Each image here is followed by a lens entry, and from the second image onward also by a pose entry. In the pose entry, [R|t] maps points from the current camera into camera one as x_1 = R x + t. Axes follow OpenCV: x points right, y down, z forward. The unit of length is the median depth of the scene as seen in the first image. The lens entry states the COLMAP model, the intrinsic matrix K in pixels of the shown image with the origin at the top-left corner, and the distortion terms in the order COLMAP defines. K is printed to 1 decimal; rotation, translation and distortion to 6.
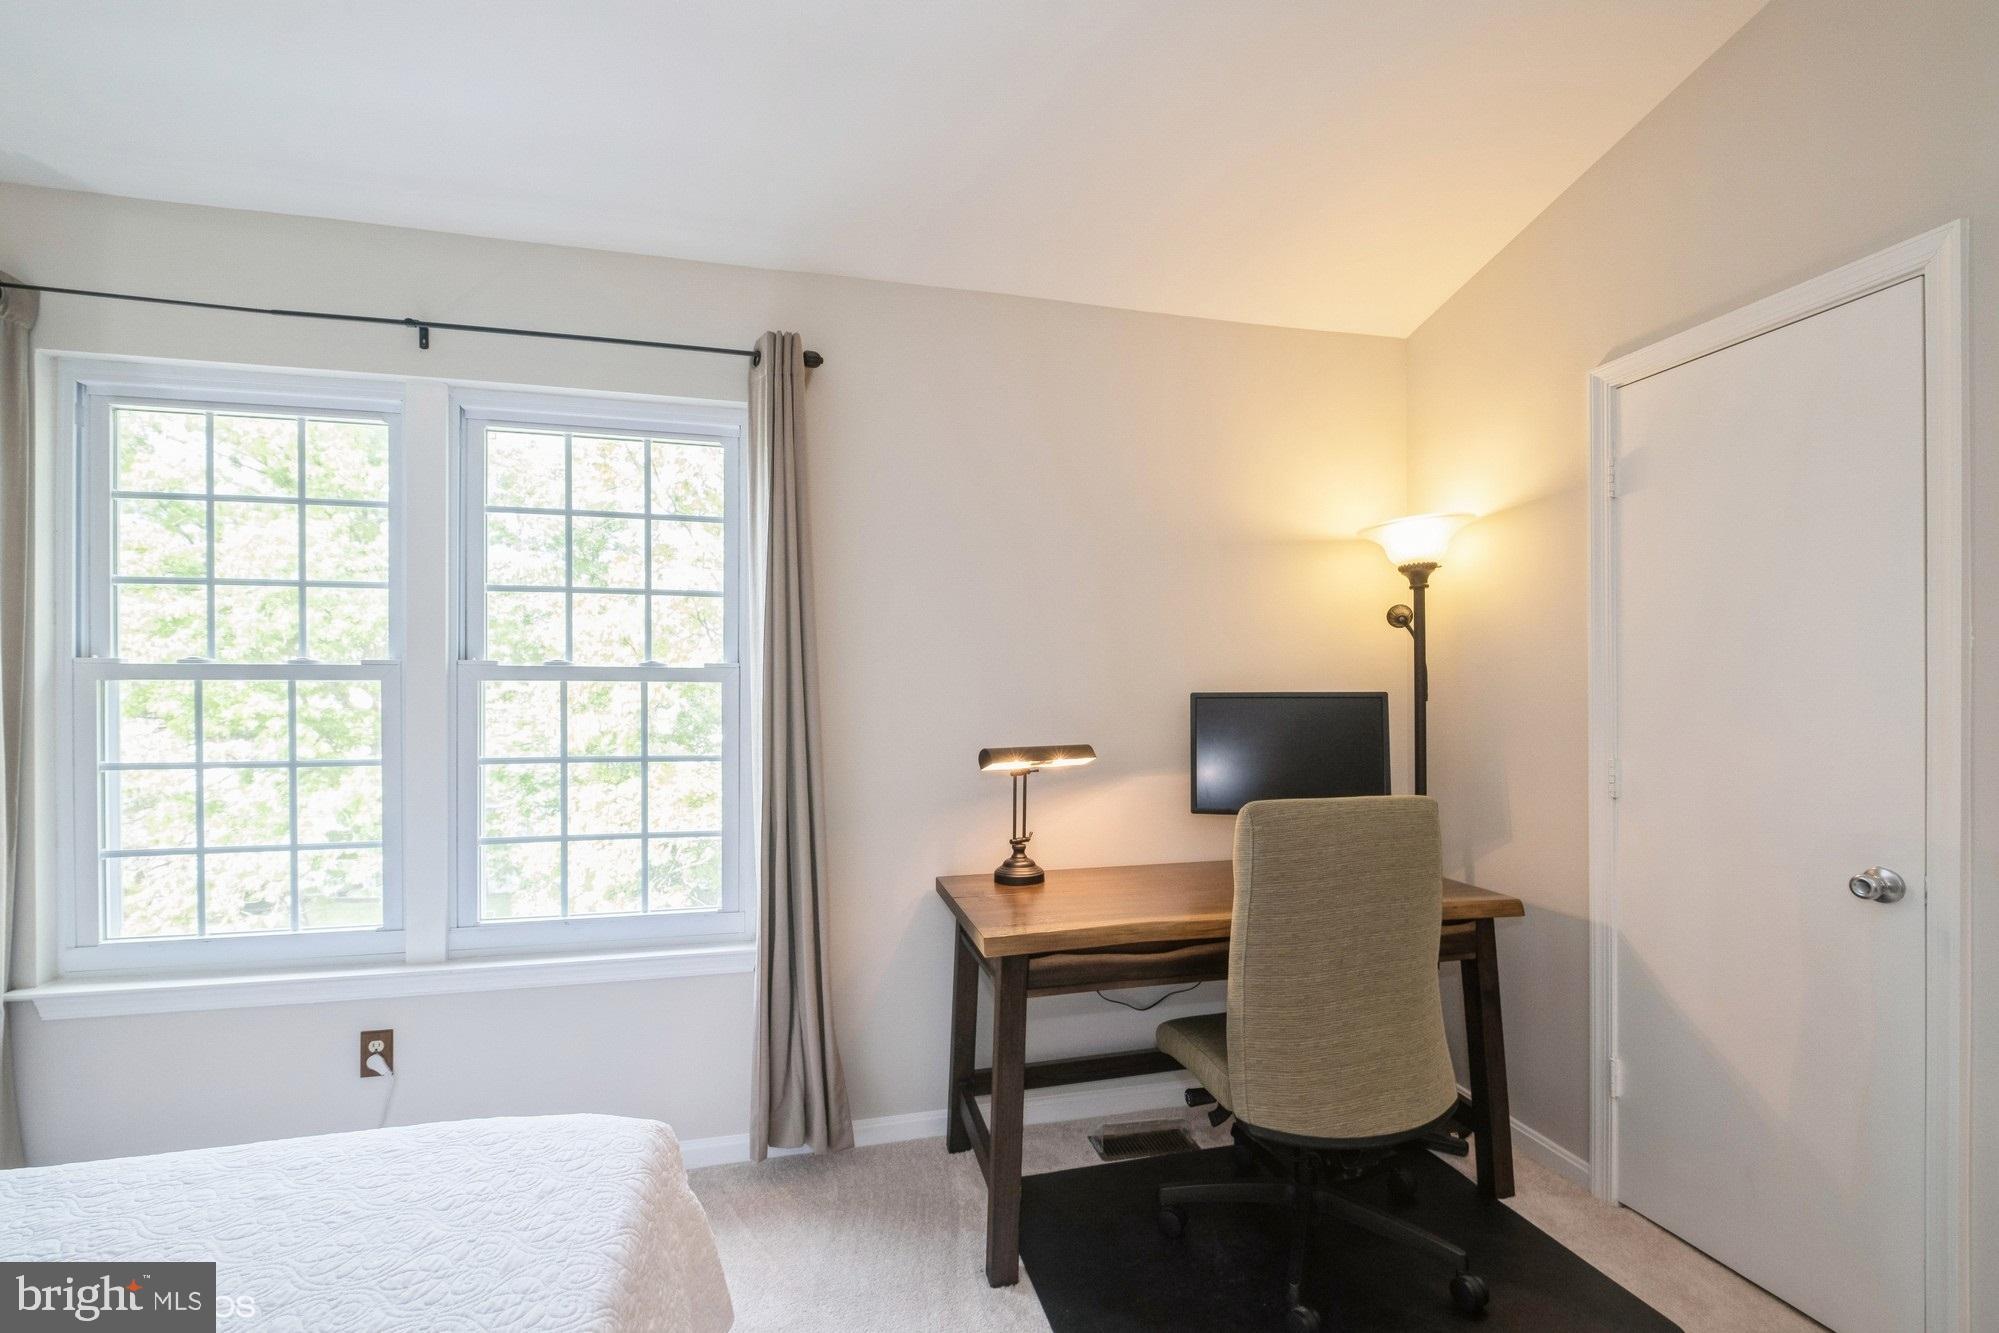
lens RADIAL K [[879.9, 0, 1010.9], [0, 879.9, 695.6], [0, 0, 1]] dist [0.002699, -0.003736]
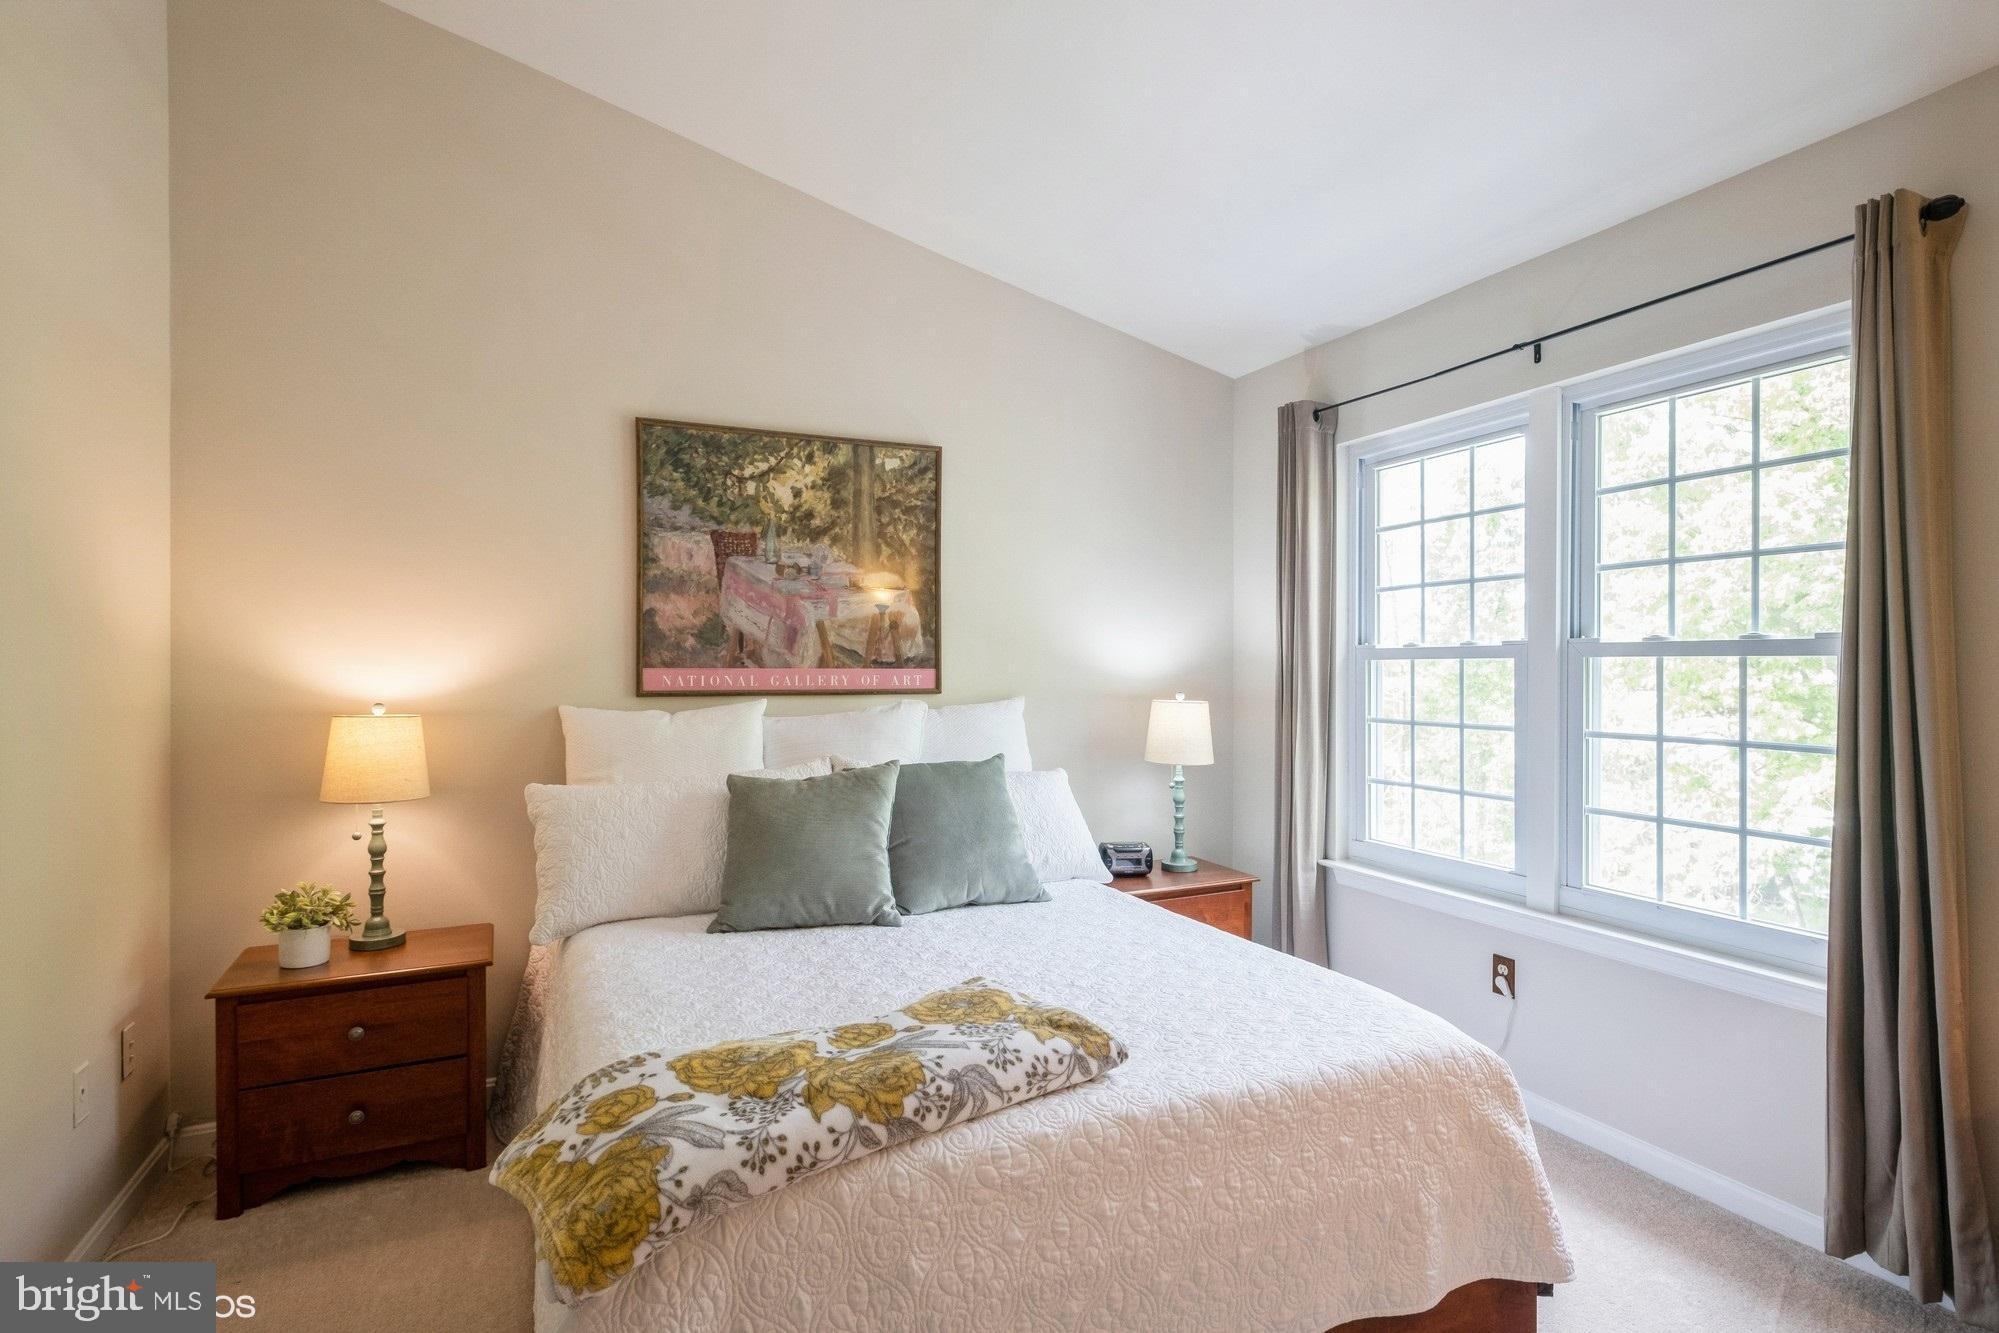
lens RADIAL K [[1007.6, 0, 1005.6], [0, 1007.6, 674.6], [0, 0, 1]] dist [-0.000072, 0.000011]
pose [[0.187592, 0.005990, -0.982229, 0.456968], [-0.002718, 0.999981, 0.005580, -0.001585], [0.982243, 0.001623, 0.187604, 0.090378]]
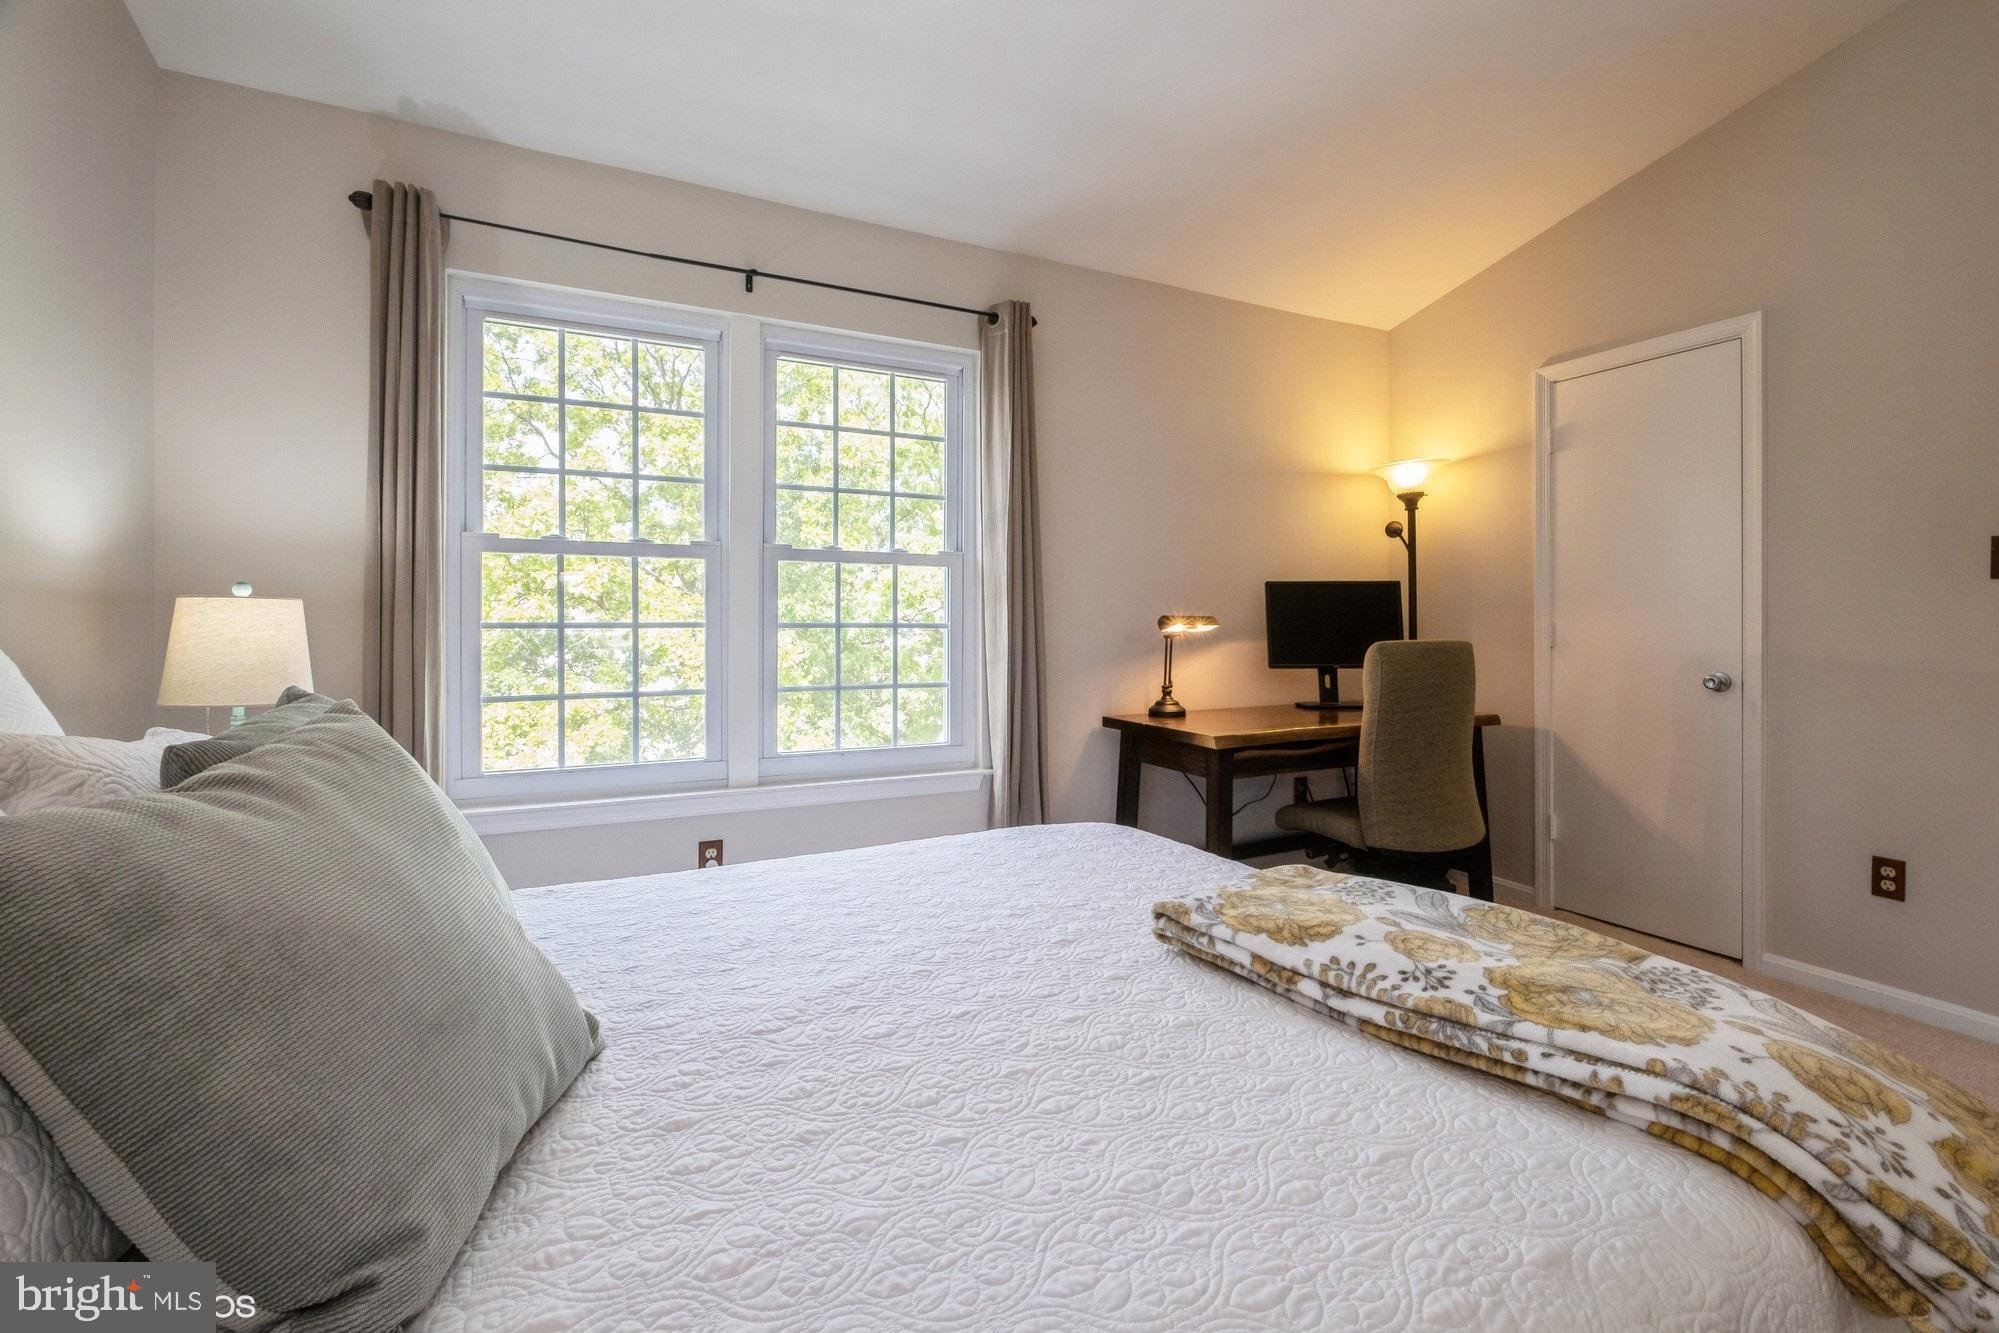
lens RADIAL K [[890.2, 0, 1013.2], [0, 890.2, 618.2], [0, 0, 1]] dist [0.005283, -0.000602]
pose [[0.973885, 0.002155, 0.227031, -0.571215], [-0.001606, 0.999995, -0.002604, 0.068269], [-0.227036, 0.002171, 0.973884, -0.303080]]
